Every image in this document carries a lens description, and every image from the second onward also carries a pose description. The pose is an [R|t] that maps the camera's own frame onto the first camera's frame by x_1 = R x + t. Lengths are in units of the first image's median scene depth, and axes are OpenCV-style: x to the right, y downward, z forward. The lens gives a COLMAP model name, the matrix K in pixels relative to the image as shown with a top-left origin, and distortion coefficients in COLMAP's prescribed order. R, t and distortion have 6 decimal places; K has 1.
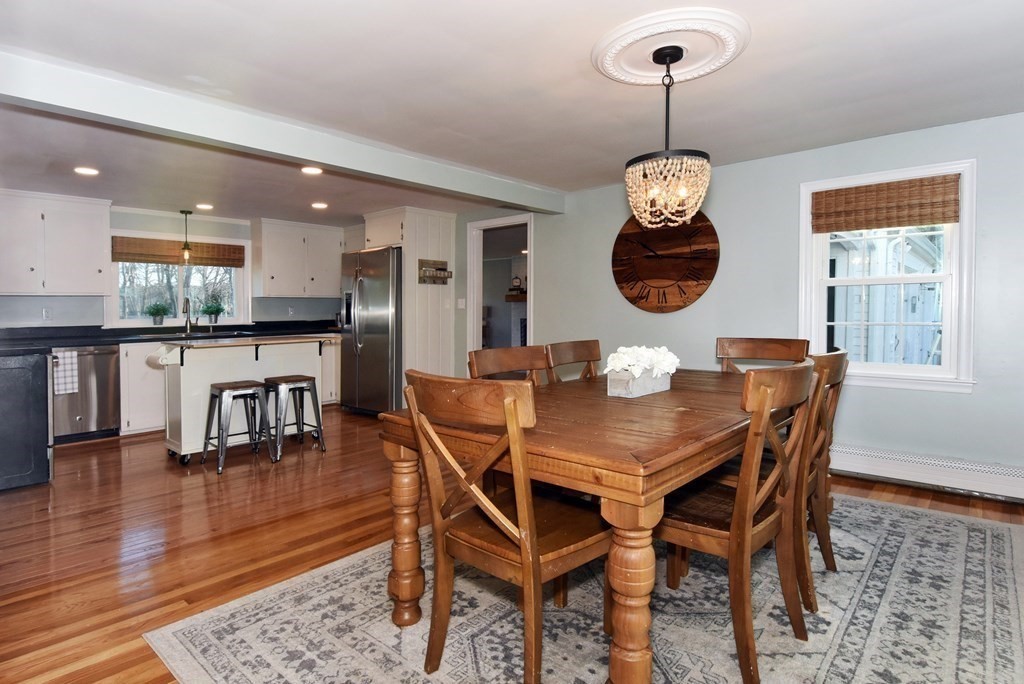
lens RADIAL K [[562.3, 0, 516.9], [0, 562.3, 325.1], [0, 0, 1]] dist [-0.003574, -0.001128]
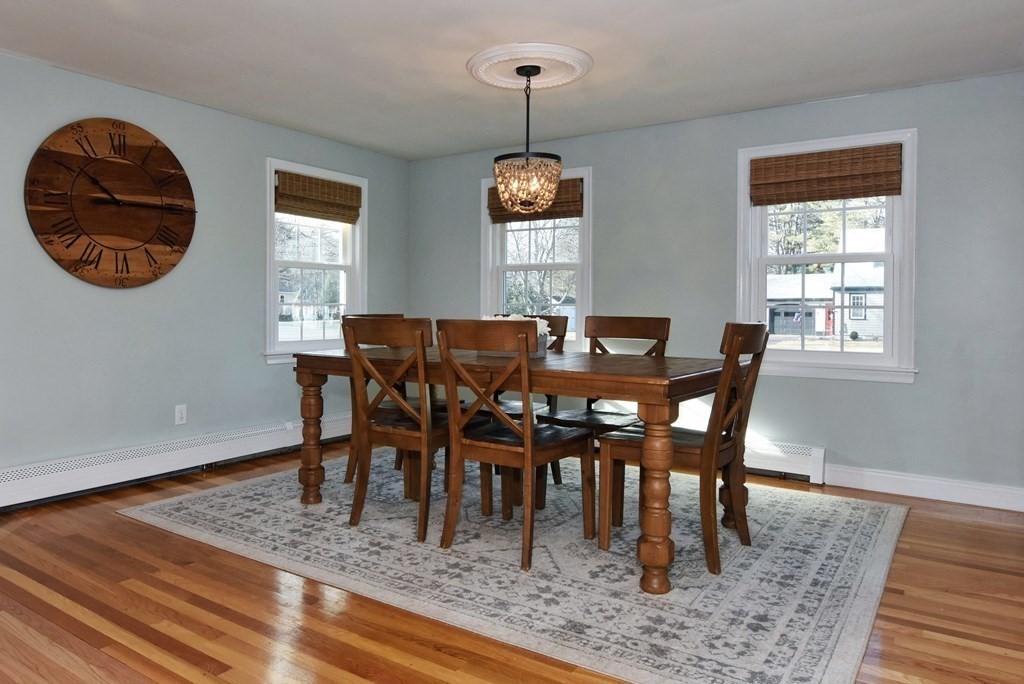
lens RADIAL K [[672.9, 0, 512.0], [0, 672.9, 342.0], [0, 0, 1]] dist [0.024944, 0.000213]
pose [[-0.124237, -0.049722, 0.991006, -1.151191], [0.018148, 0.998463, 0.052372, 0.017952], [-0.992087, 0.024492, -0.123144, 1.203065]]
